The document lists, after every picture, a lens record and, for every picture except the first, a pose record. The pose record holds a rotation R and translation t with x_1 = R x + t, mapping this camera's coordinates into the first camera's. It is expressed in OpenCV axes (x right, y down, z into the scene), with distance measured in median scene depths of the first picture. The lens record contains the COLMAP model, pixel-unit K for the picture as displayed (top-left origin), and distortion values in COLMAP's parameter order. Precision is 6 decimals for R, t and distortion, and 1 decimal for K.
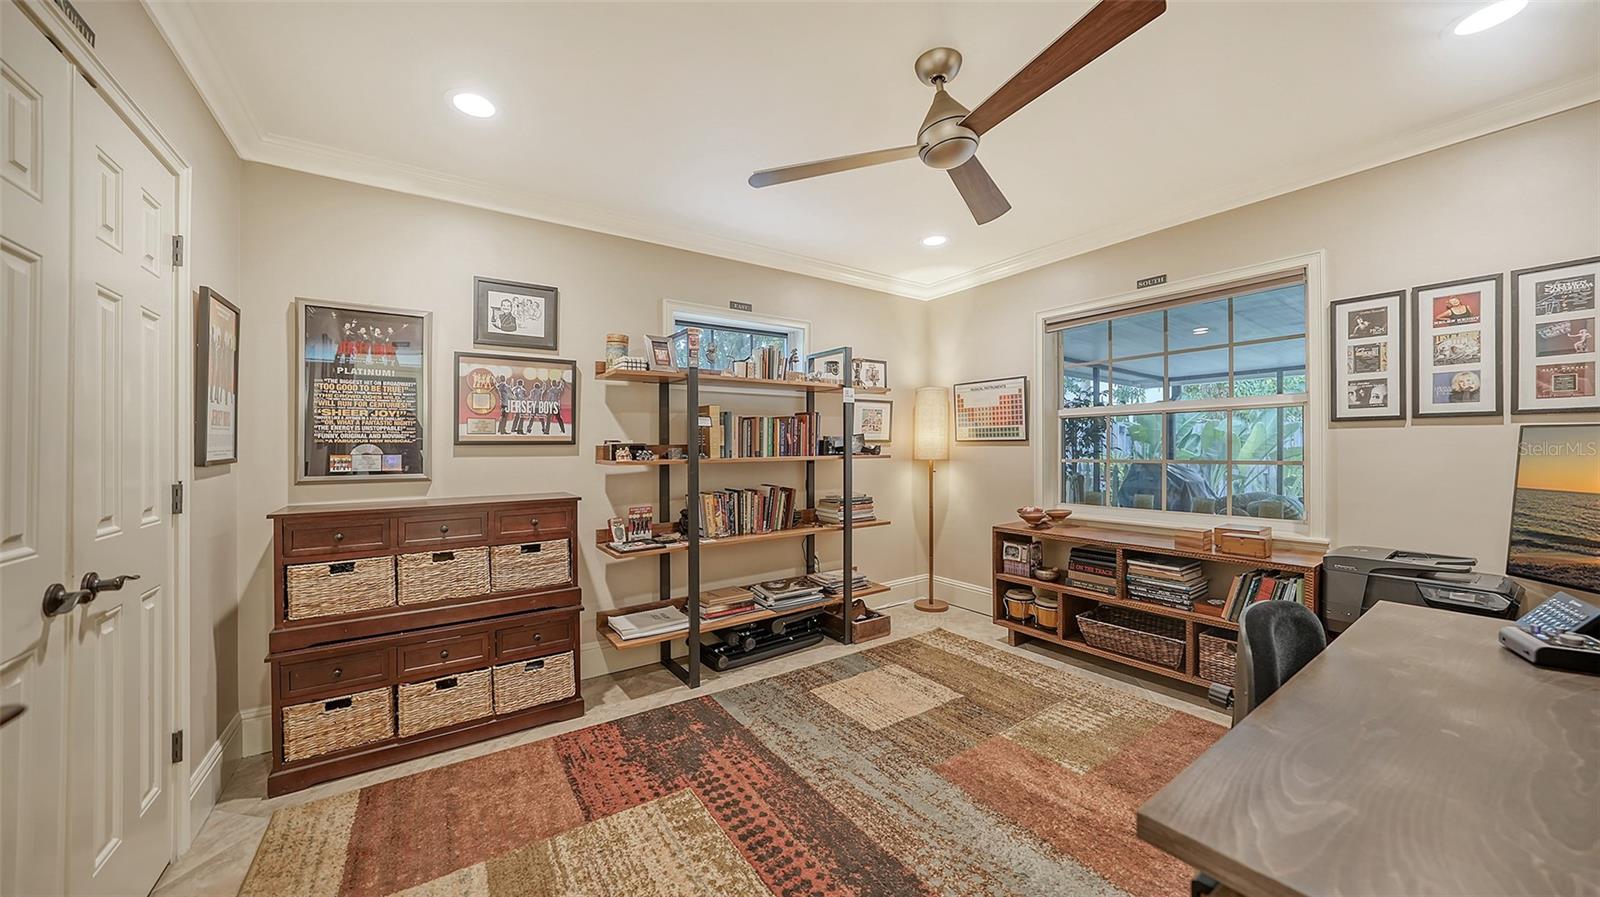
lens RADIAL K [[559.6, 0, 800.0], [0, 559.6, 448.5], [0, 0, 1]] dist [-0.000488, -0.000027]
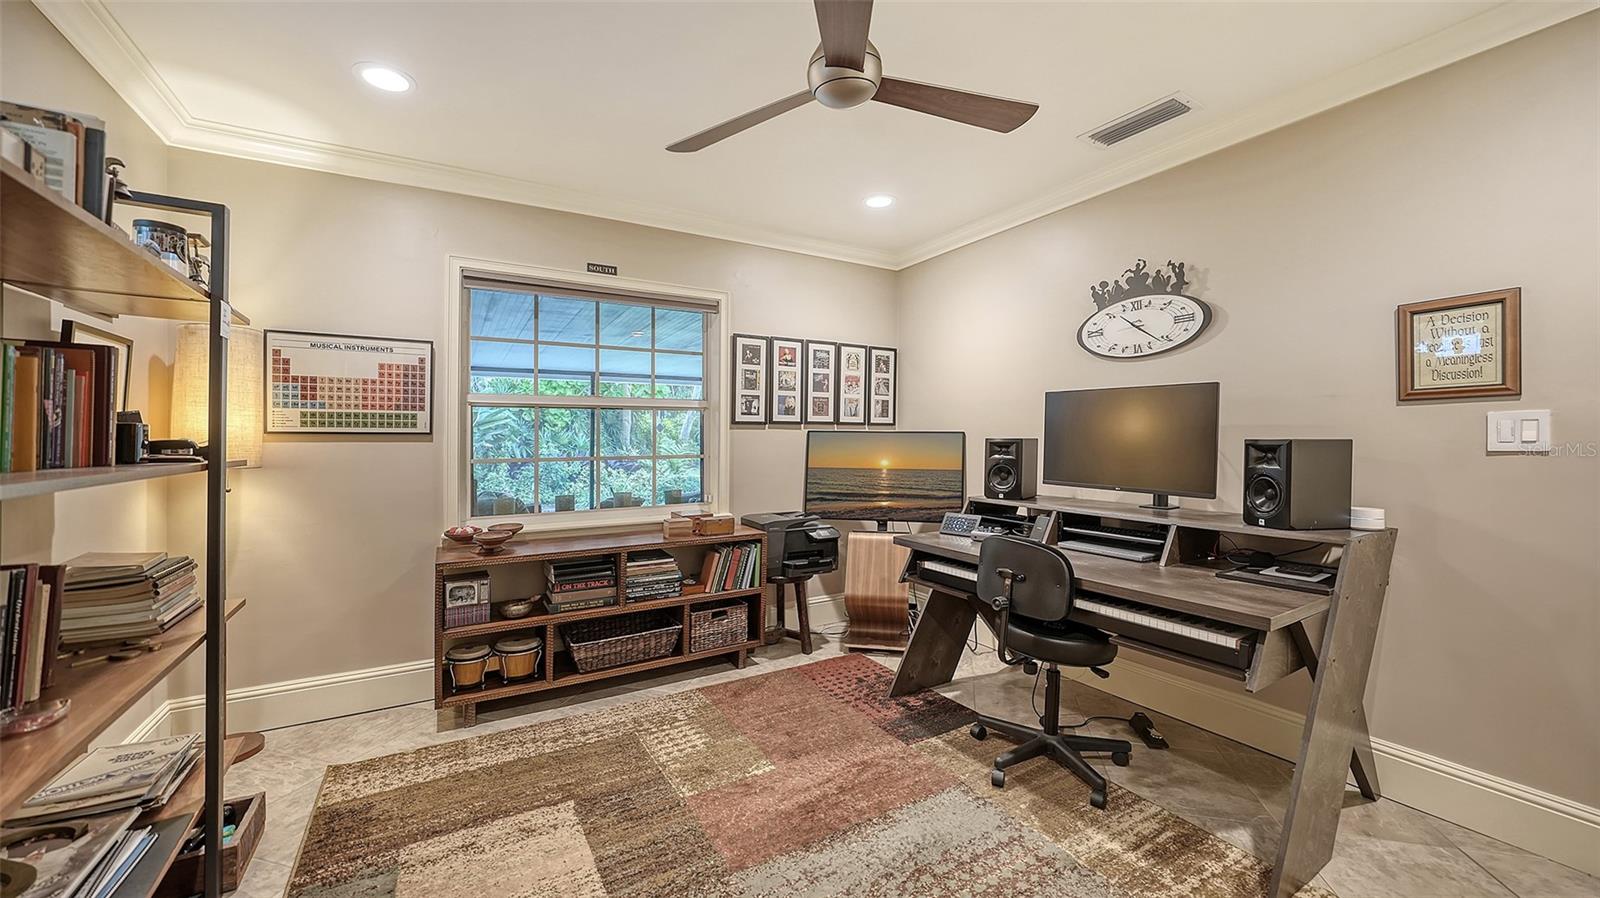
lens RADIAL K [[614.4, 0, 797.1], [0, 614.4, 458.6], [0, 0, 1]] dist [-0.000268, 0.000054]
pose [[0.070098, -0.022405, 0.997288, -0.450907], [0.004607, 0.999744, 0.022136, 0.001814], [-0.997529, 0.003043, 0.070183, 0.684666]]
